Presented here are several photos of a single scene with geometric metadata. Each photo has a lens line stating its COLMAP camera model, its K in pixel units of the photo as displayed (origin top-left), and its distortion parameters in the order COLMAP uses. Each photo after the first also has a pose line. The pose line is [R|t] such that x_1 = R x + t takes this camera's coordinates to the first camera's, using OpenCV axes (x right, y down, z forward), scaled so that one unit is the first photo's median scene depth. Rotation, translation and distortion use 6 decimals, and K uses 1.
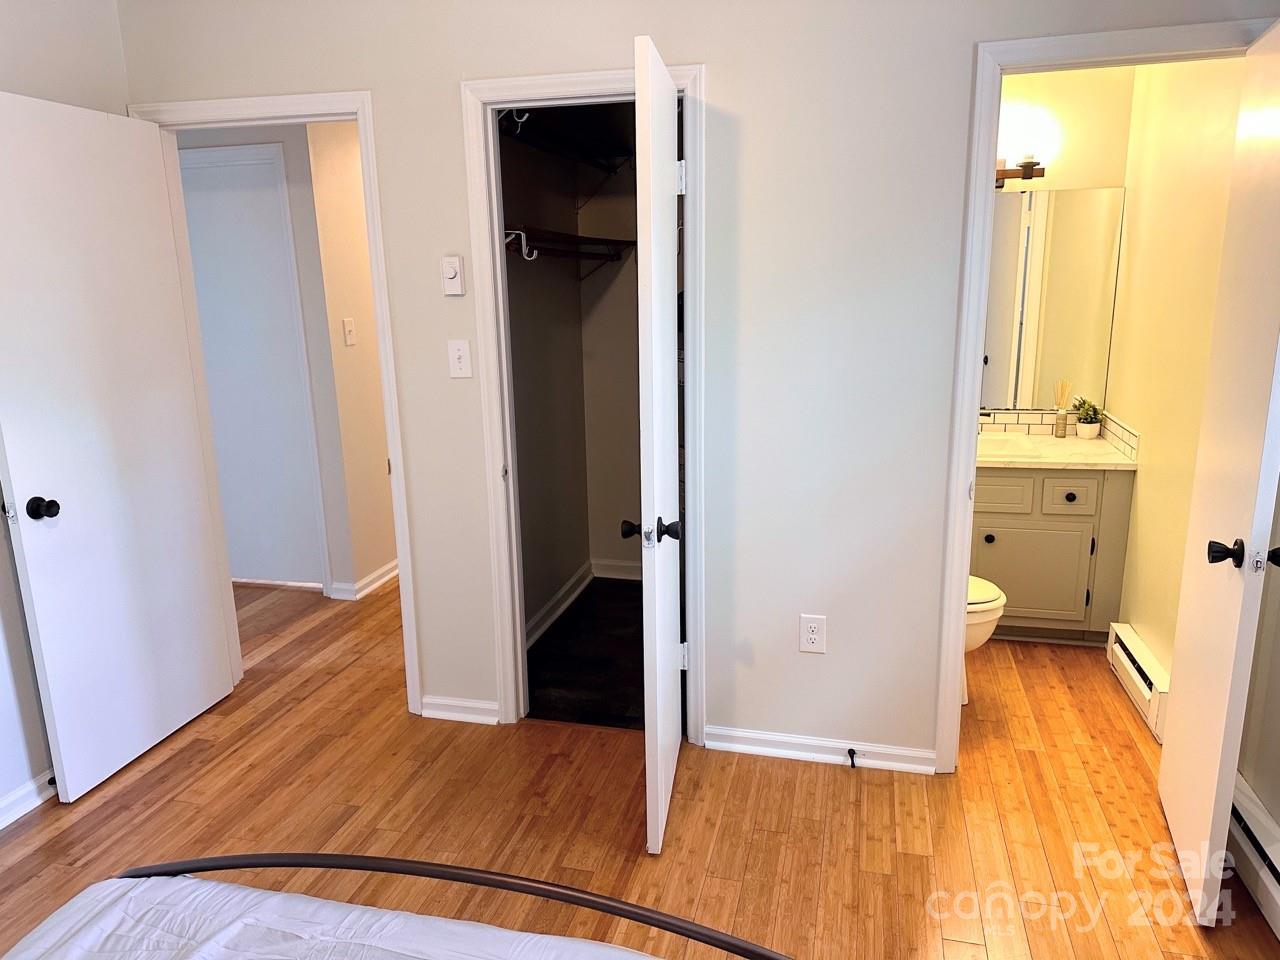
lens RADIAL K [[892.9, 0, 649.9], [0, 892.9, 480.5], [0, 0, 1]] dist [0.030643, -0.006226]
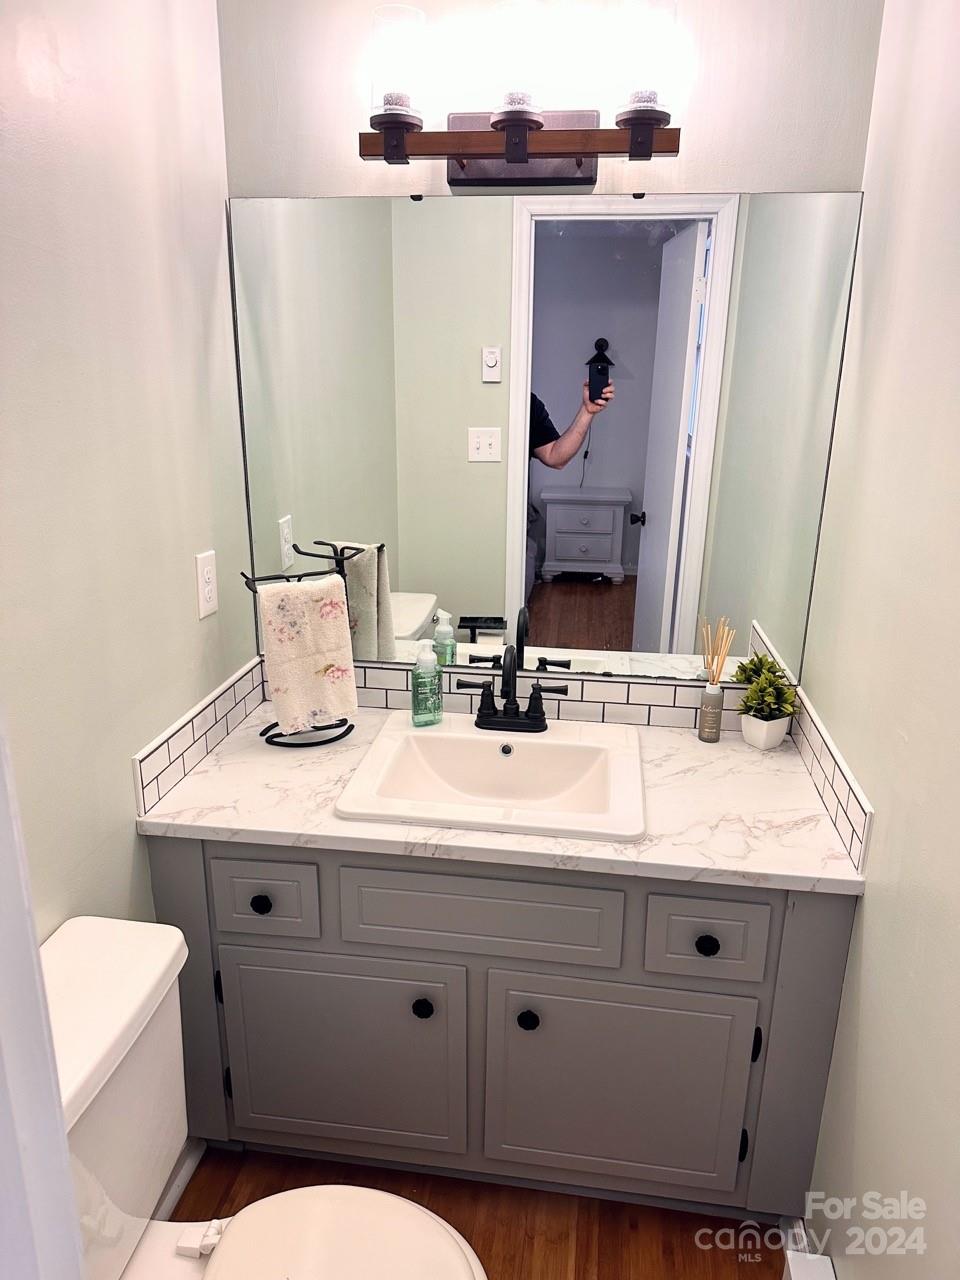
lens RADIAL K [[892.9, 0, 470.1], [0, 892.9, 636.8], [0, 0, 1]] dist [0.030643, -0.006226]
pose [[0.995145, 0.008129, 0.098088, 0.301840], [-0.014820, 0.997598, 0.067672, -0.140363], [-0.097302, -0.068797, 0.992874, 0.579772]]
